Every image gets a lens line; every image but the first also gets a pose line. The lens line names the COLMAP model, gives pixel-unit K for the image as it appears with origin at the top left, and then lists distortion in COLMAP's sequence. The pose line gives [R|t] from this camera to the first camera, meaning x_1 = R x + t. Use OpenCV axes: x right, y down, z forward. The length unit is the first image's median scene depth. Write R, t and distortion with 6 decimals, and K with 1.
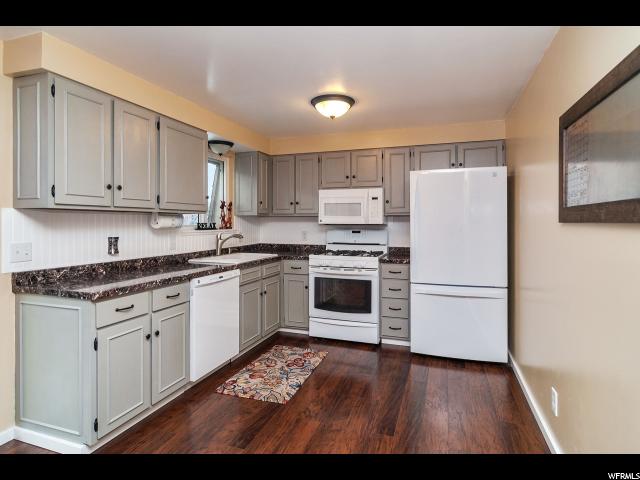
lens RADIAL K [[350.0, 0, 327.3], [0, 350.0, 224.5], [0, 0, 1]] dist [-0.003293, 0.004030]
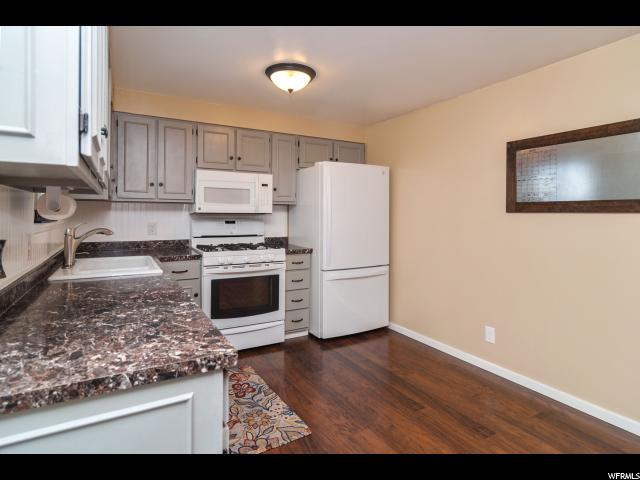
lens RADIAL K [[350.0, 0, 324.4], [0, 350.0, 217.3], [0, 0, 1]] dist [-0.003293, 0.004030]
pose [[0.654733, -0.002241, 0.755857, -0.471579], [-0.002226, 0.999986, 0.004893, 0.004619], [-0.755857, -0.004886, 0.654719, 0.295460]]
